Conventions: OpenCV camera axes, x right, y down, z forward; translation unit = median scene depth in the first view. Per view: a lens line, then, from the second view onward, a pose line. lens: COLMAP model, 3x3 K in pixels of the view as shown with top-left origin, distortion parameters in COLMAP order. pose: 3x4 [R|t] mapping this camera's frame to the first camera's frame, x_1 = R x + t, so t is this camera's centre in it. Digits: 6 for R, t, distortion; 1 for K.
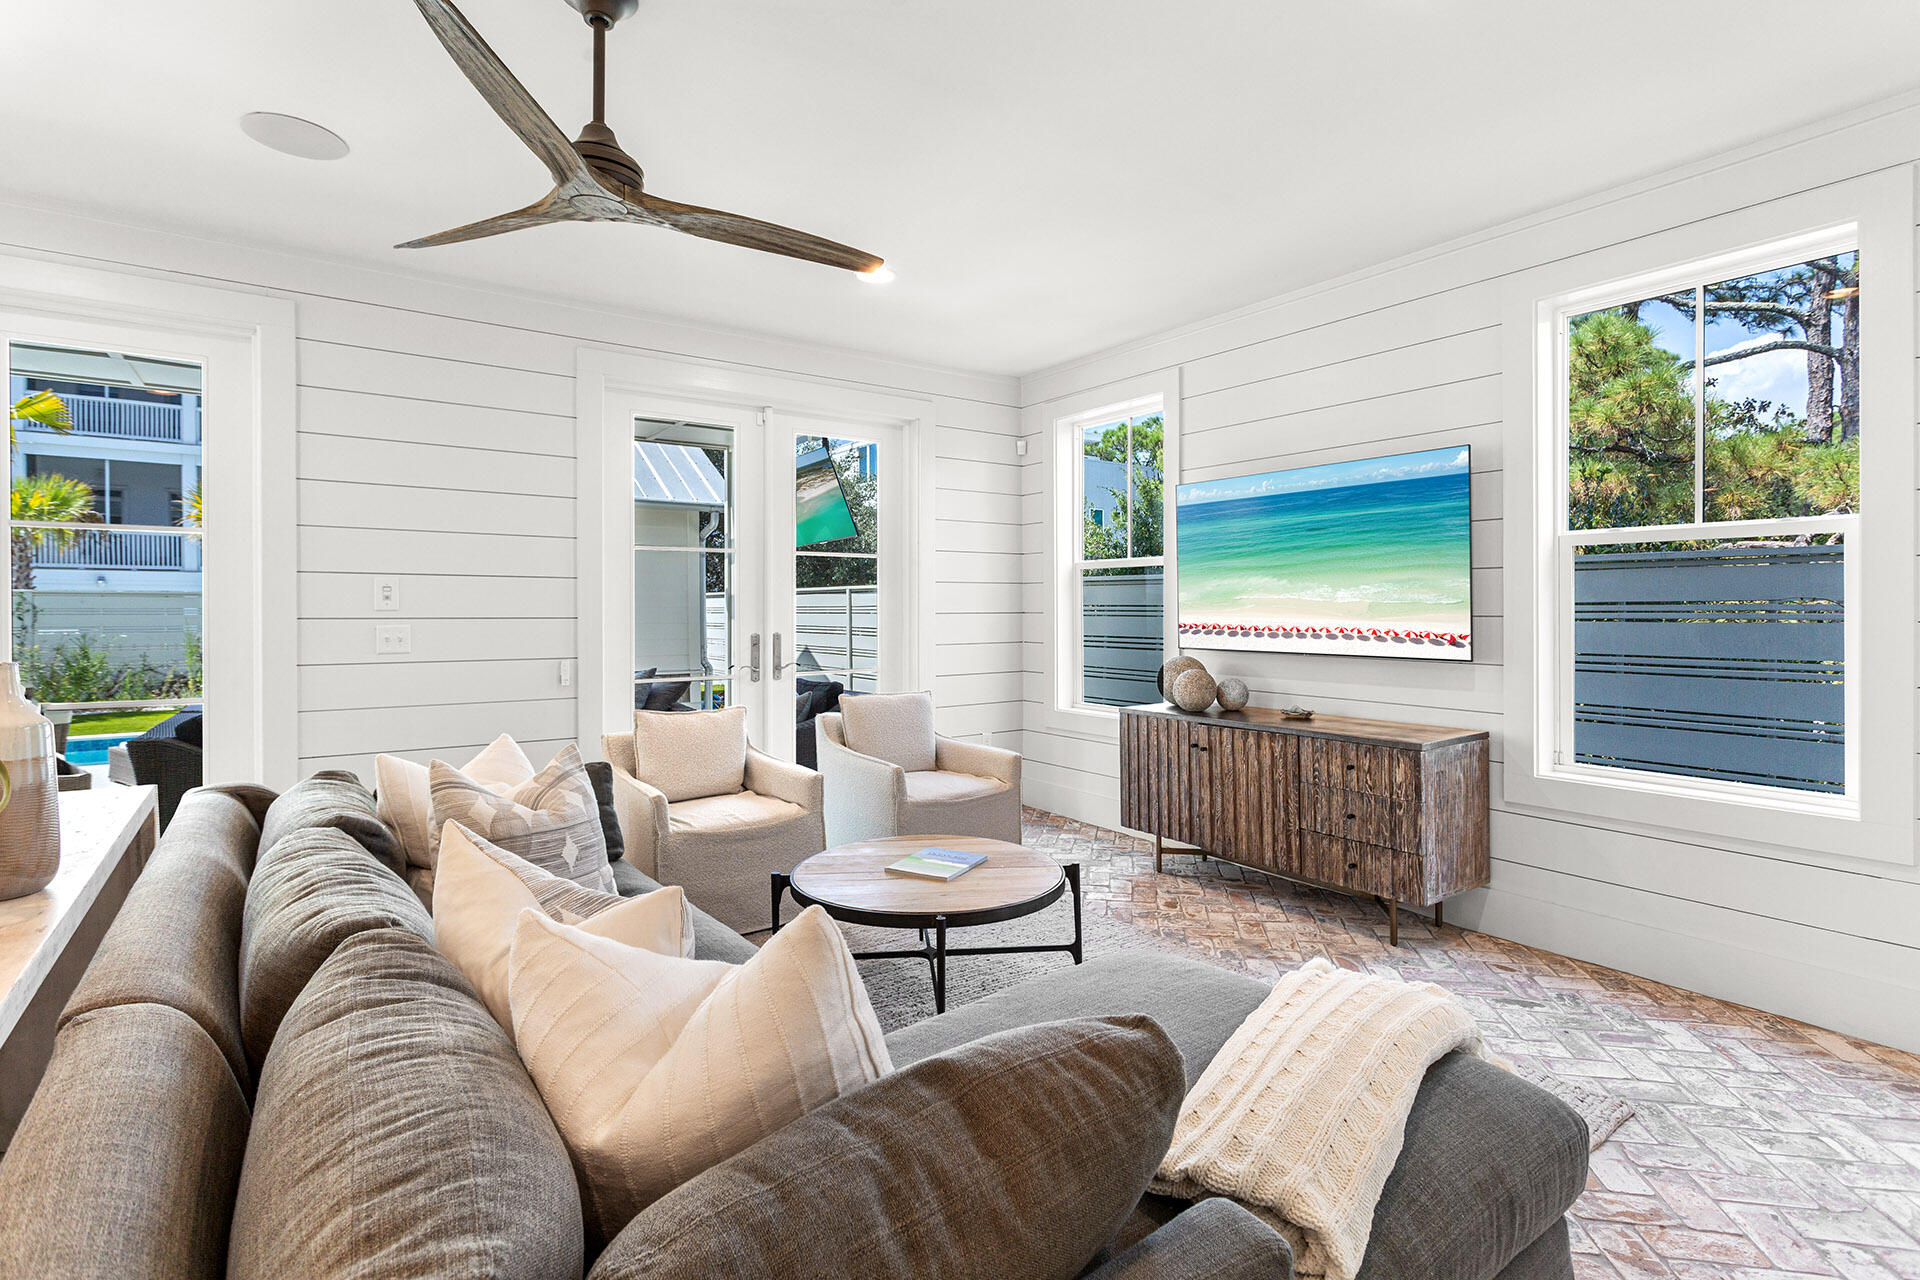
lens RADIAL K [[907.2, 0, 958.7], [0, 907.2, 610.1], [0, 0, 1]] dist [0.001467, 0.000770]
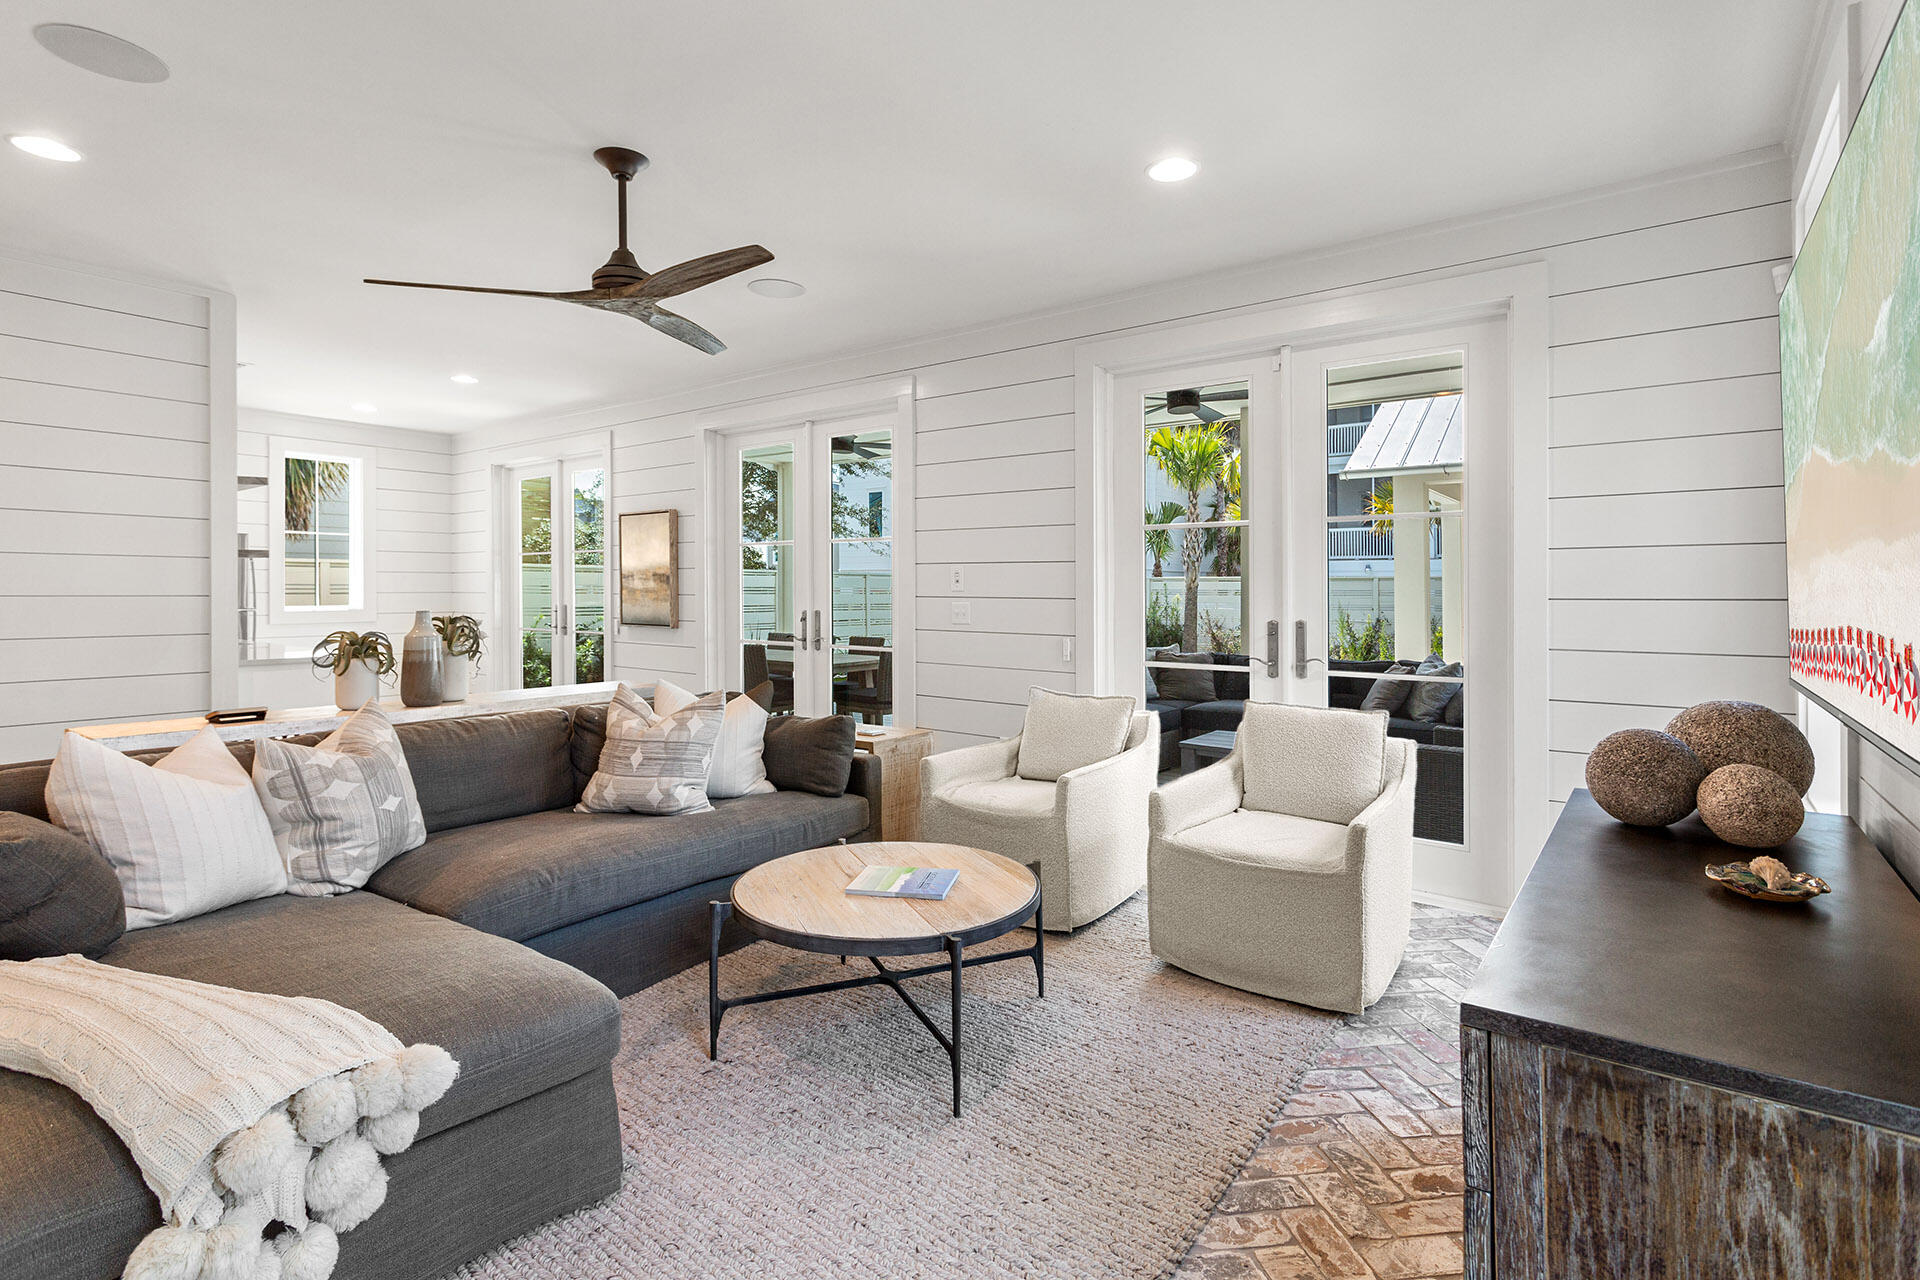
lens RADIAL K [[907.2, 0, 958.7], [0, 907.2, 610.1], [0, 0, 1]] dist [0.001467, 0.000770]
pose [[0.301195, 0.023140, -0.953282, 0.632963], [-0.005293, 0.999731, 0.022595, -0.001711], [0.953548, -0.001760, 0.301236, 0.607687]]
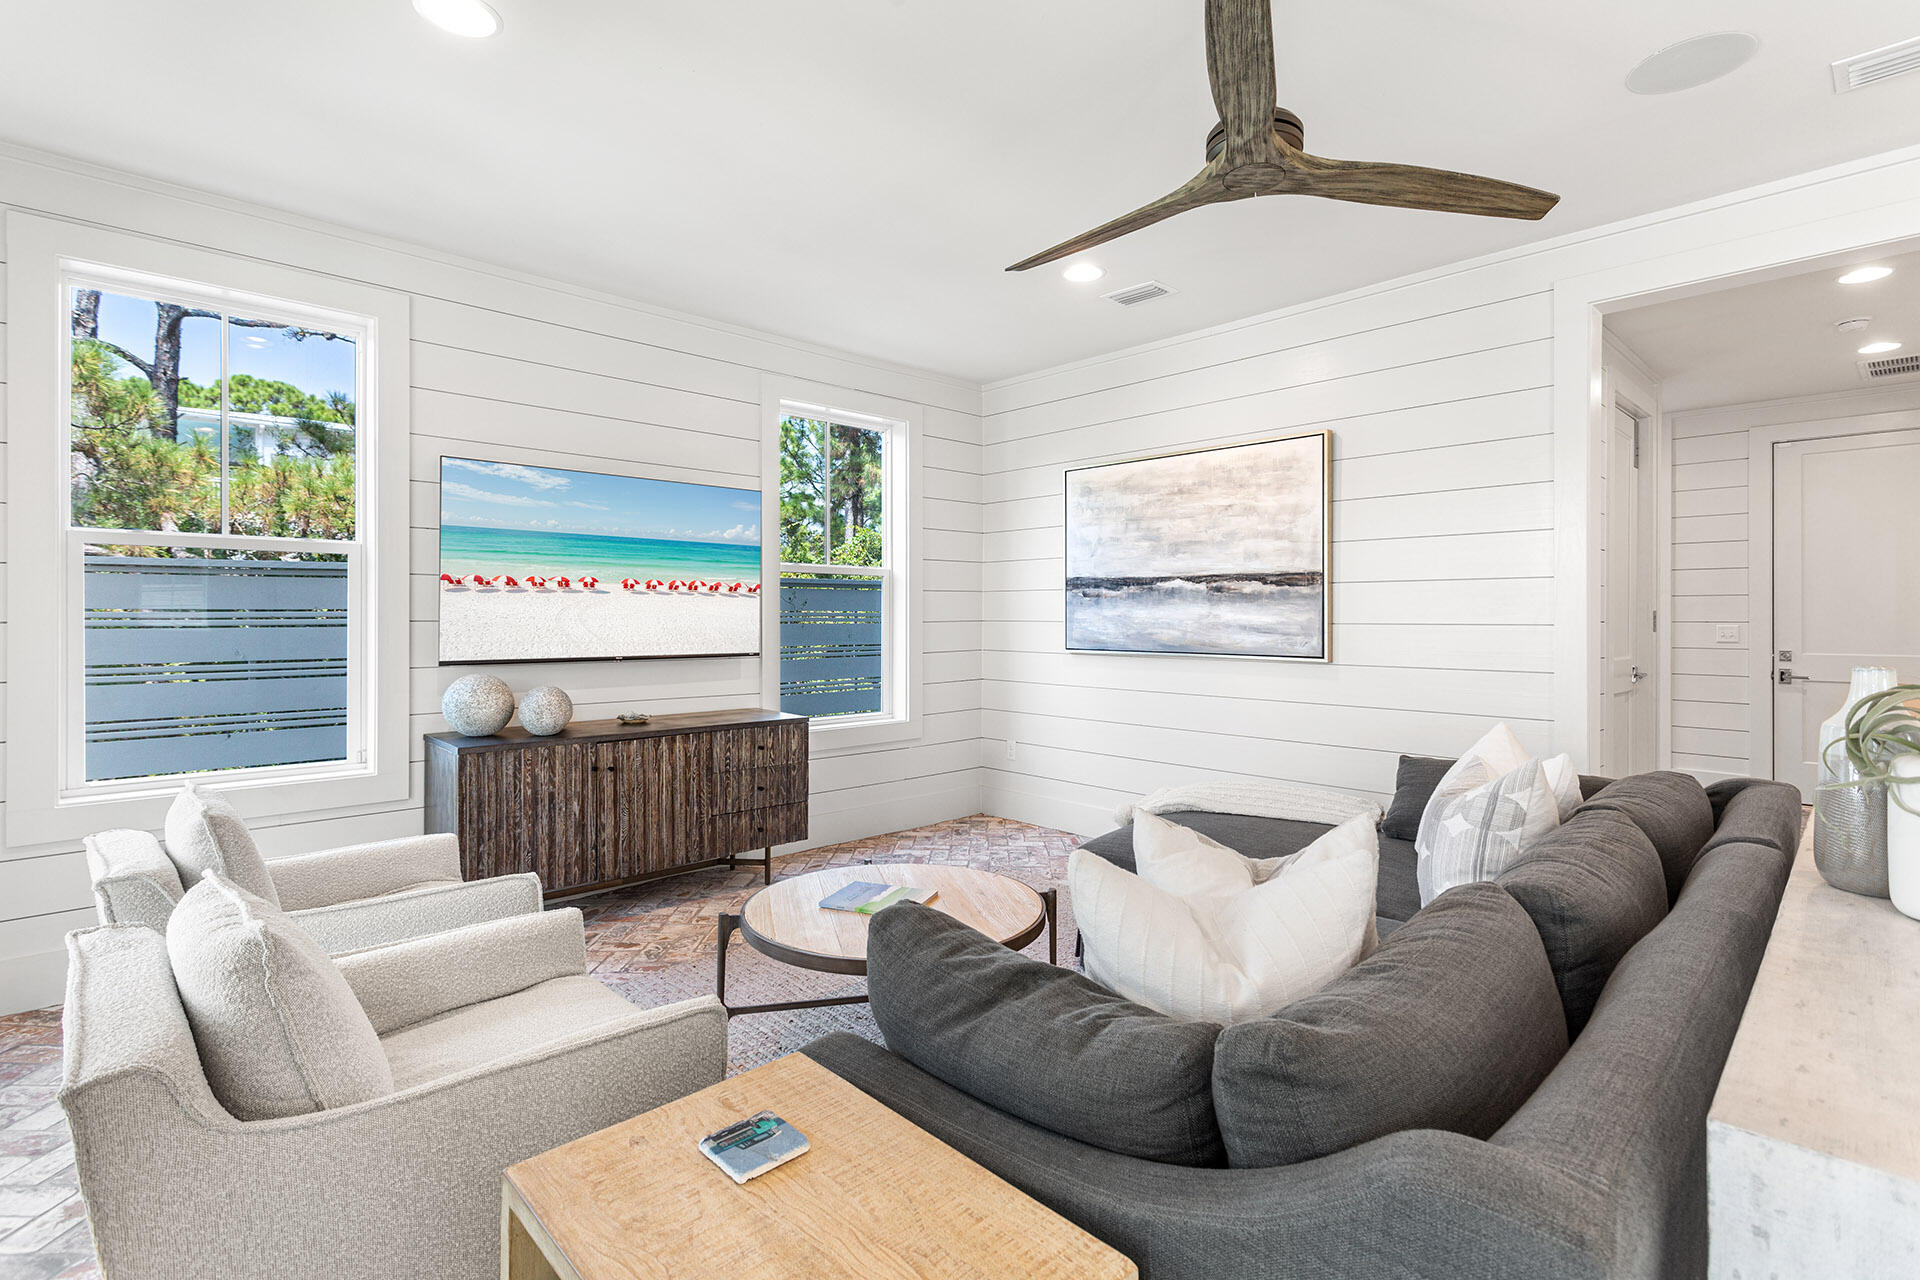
lens RADIAL K [[907.2, 0, 958.7], [0, 907.2, 610.1], [0, 0, 1]] dist [0.001467, 0.000770]
pose [[-0.136858, 0.010696, 0.990533, -0.710032], [0.003352, 0.999941, -0.010335, 0.004145], [-0.990585, 0.001906, -0.136885, 0.806583]]
